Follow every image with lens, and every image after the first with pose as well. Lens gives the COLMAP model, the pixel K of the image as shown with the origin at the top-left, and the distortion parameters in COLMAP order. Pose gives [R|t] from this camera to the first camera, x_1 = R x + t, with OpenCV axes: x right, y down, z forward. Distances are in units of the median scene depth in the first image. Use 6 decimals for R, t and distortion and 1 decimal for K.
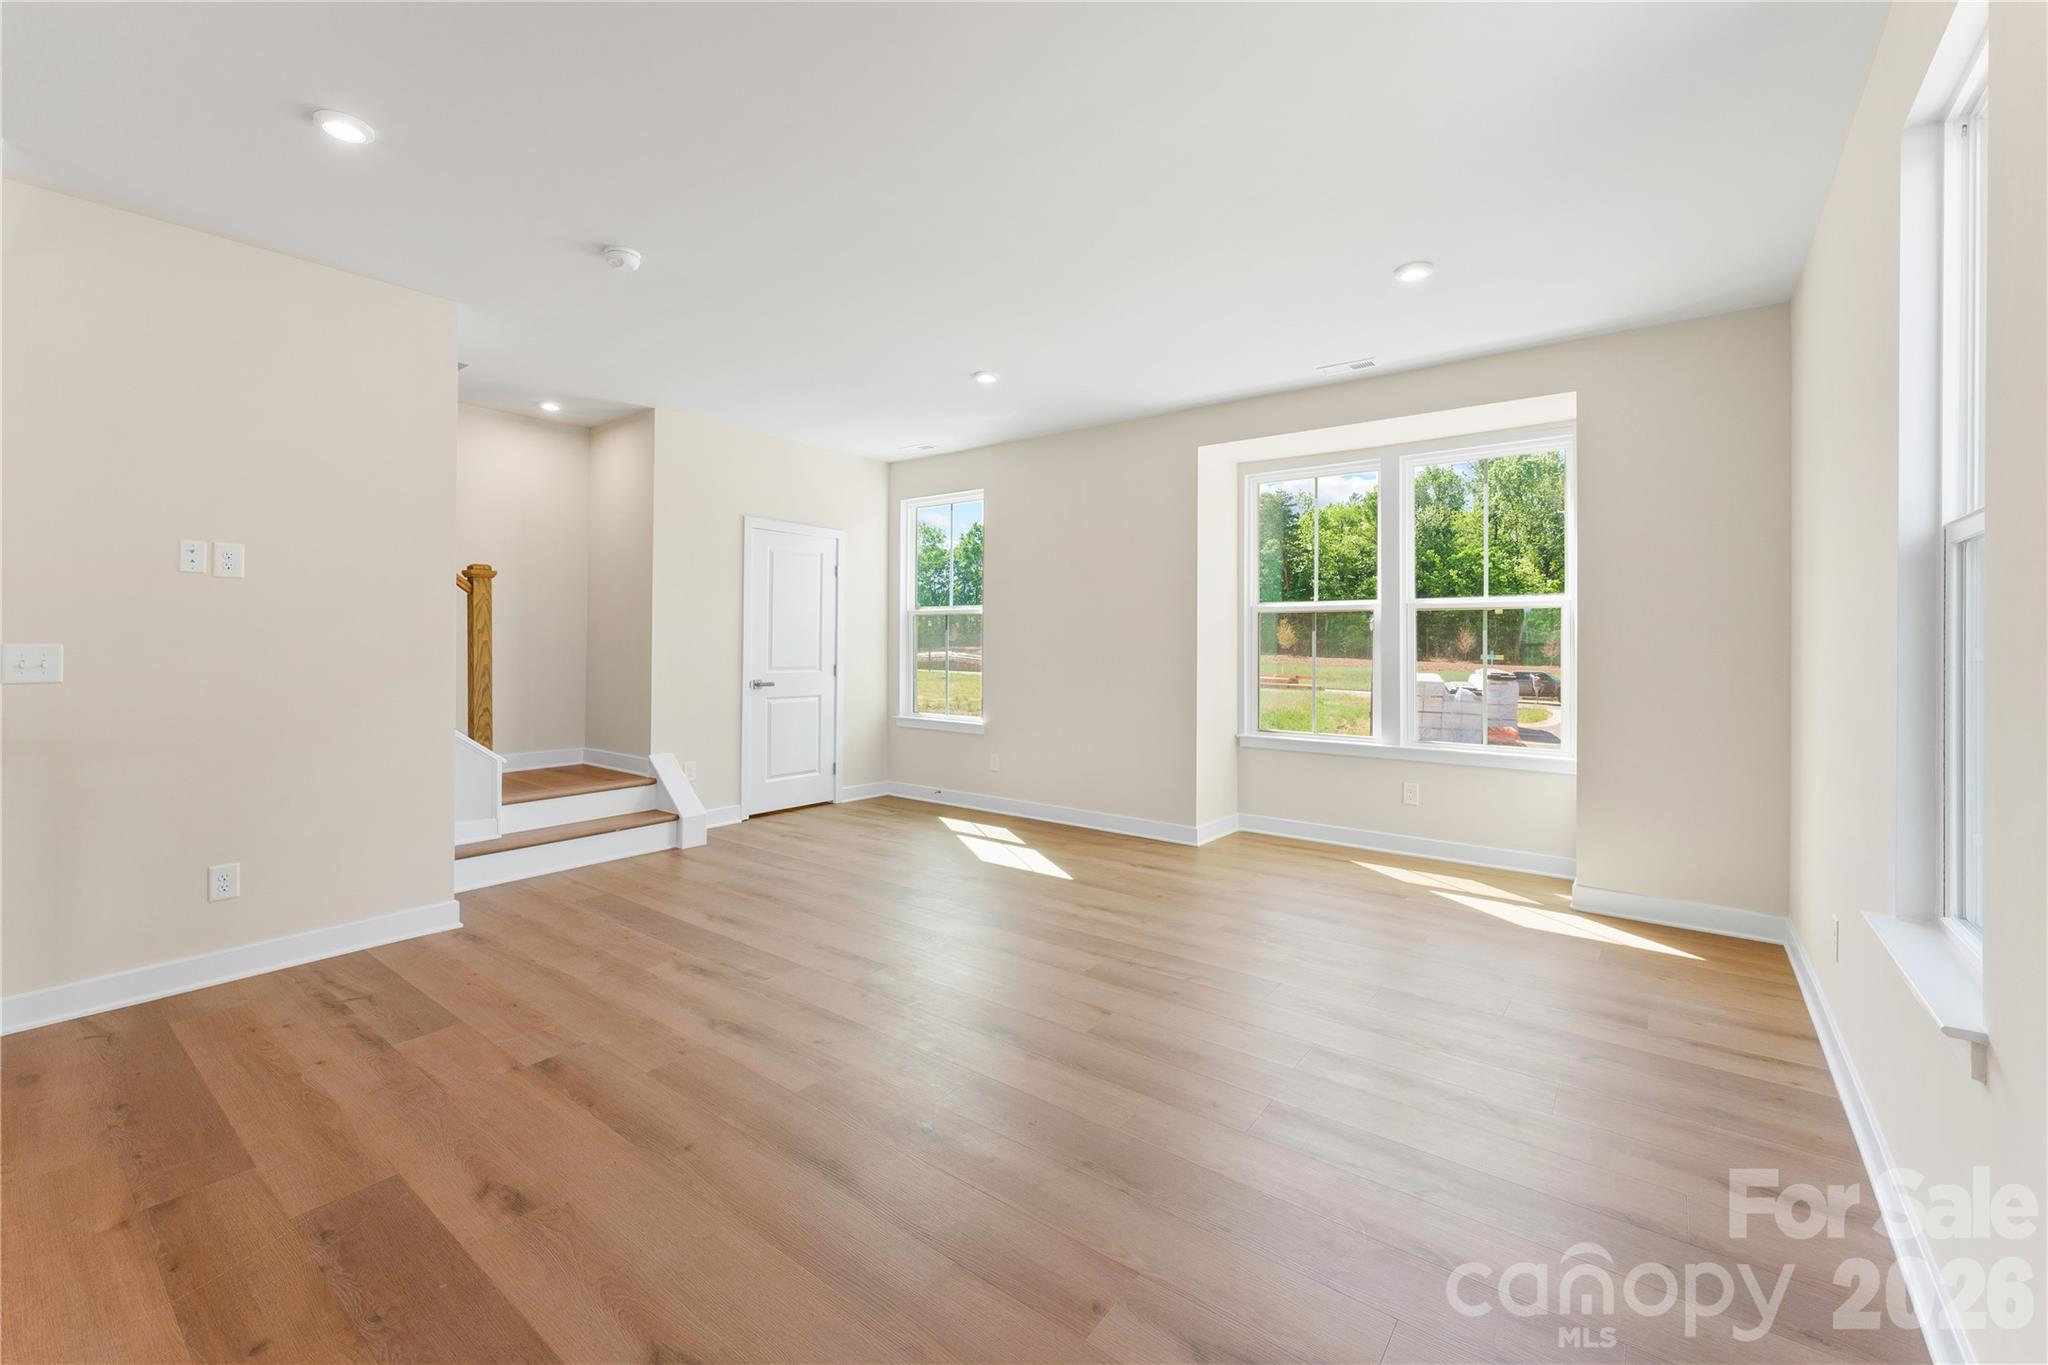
lens RADIAL K [[824.3, 0, 1020.8], [0, 824.3, 637.5], [0, 0, 1]] dist [-0.000295, -0.000084]
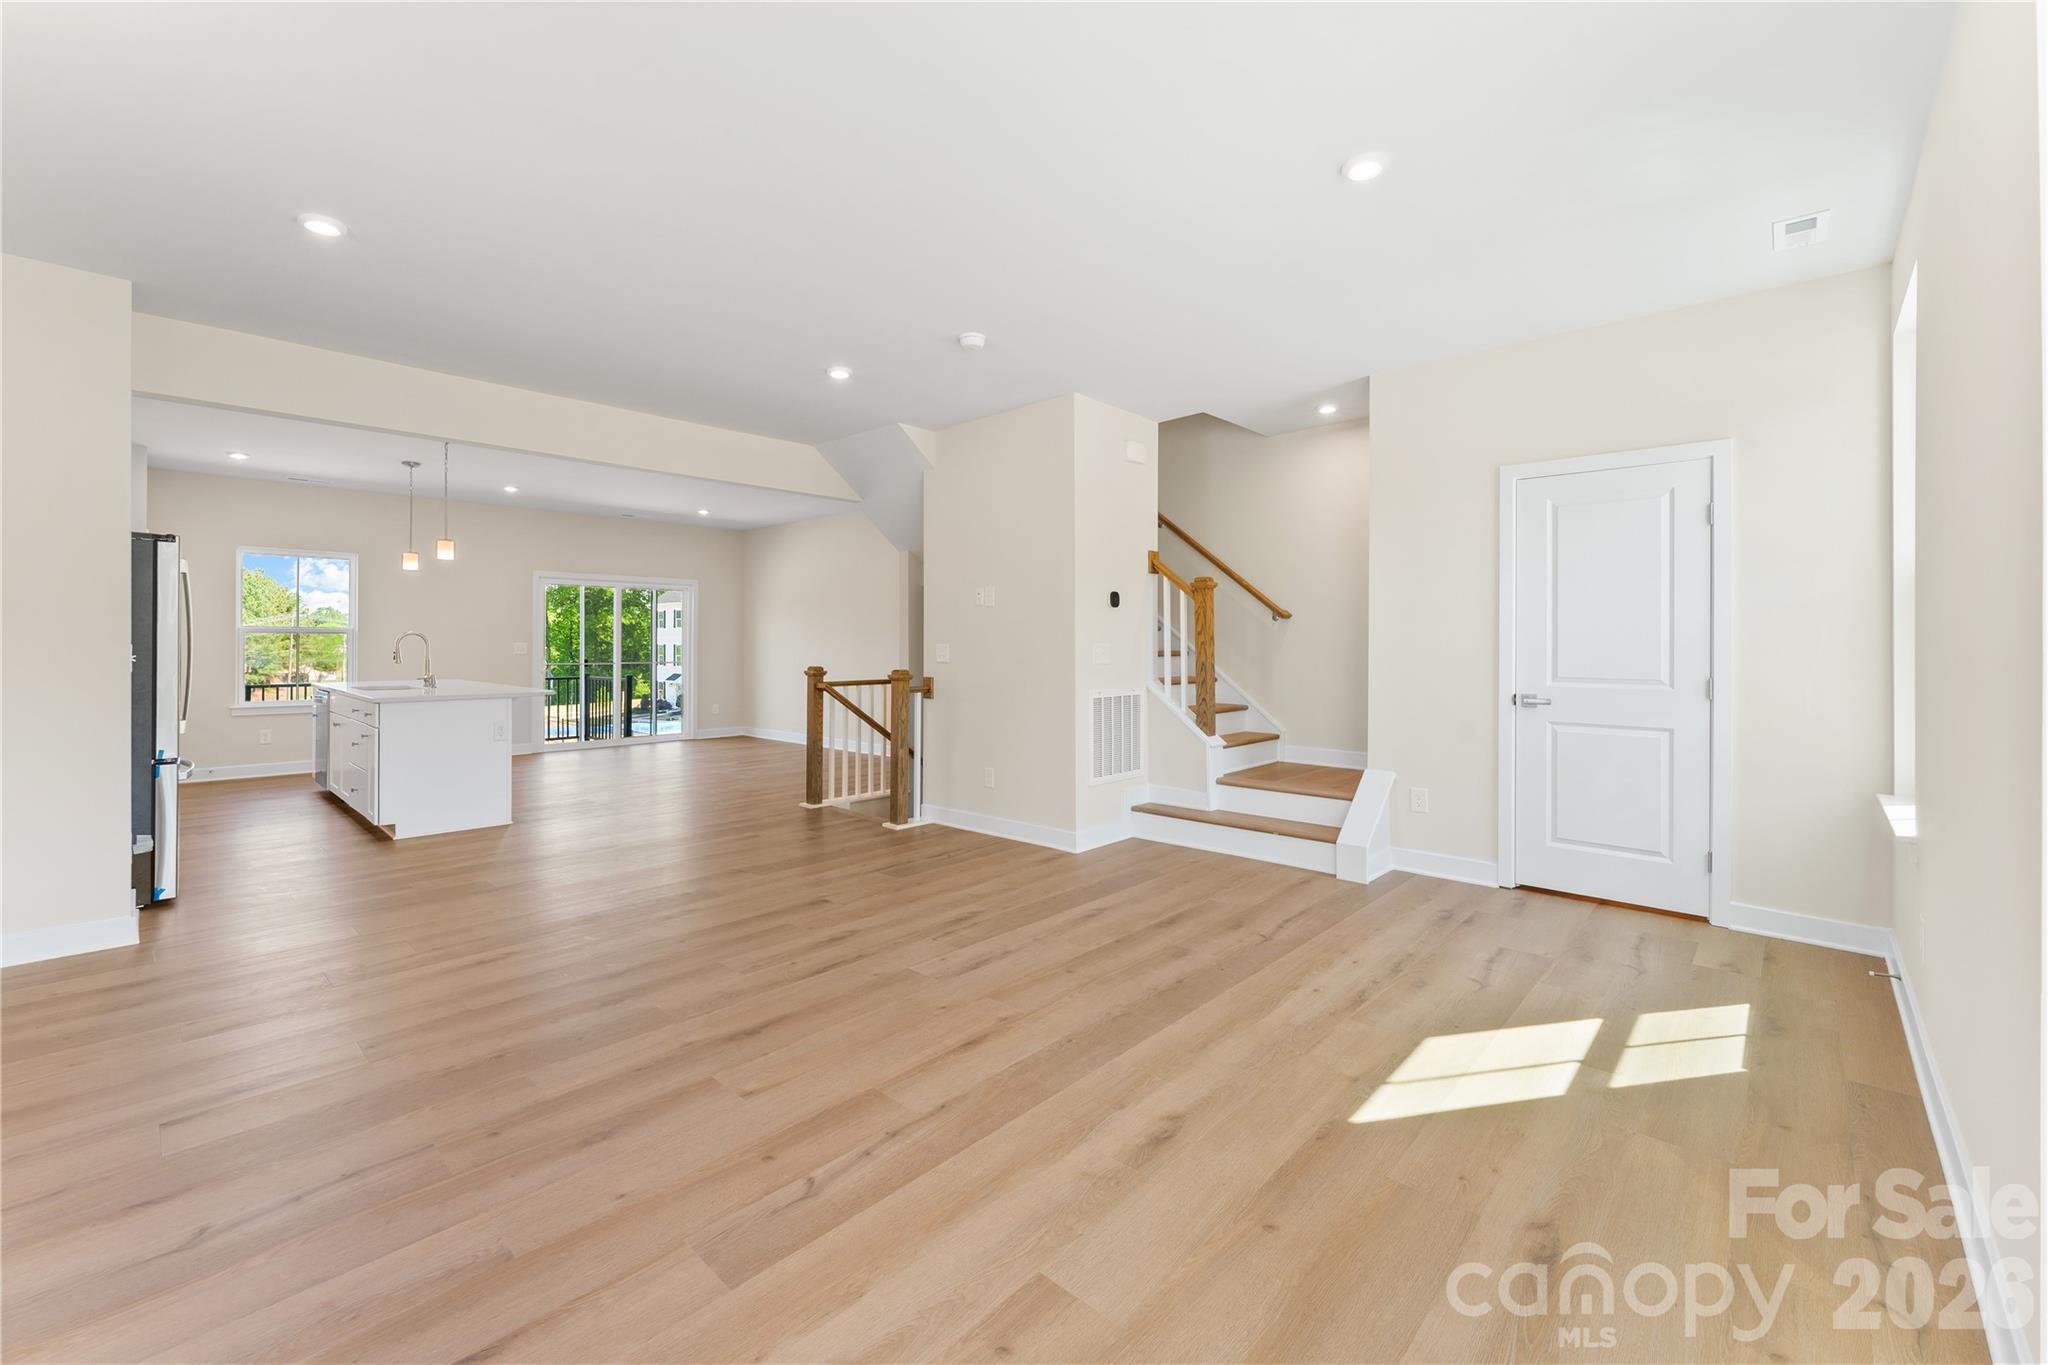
lens RADIAL K [[824.3, 0, 1032.0], [0, 824.3, 664.9], [0, 0, 1]] dist [-0.000295, -0.000084]
pose [[-0.085922, 0.015152, -0.996187, 0.423641], [0.010965, 0.999838, 0.014261, 0.011099], [0.996242, -0.009698, -0.086074, 0.649618]]
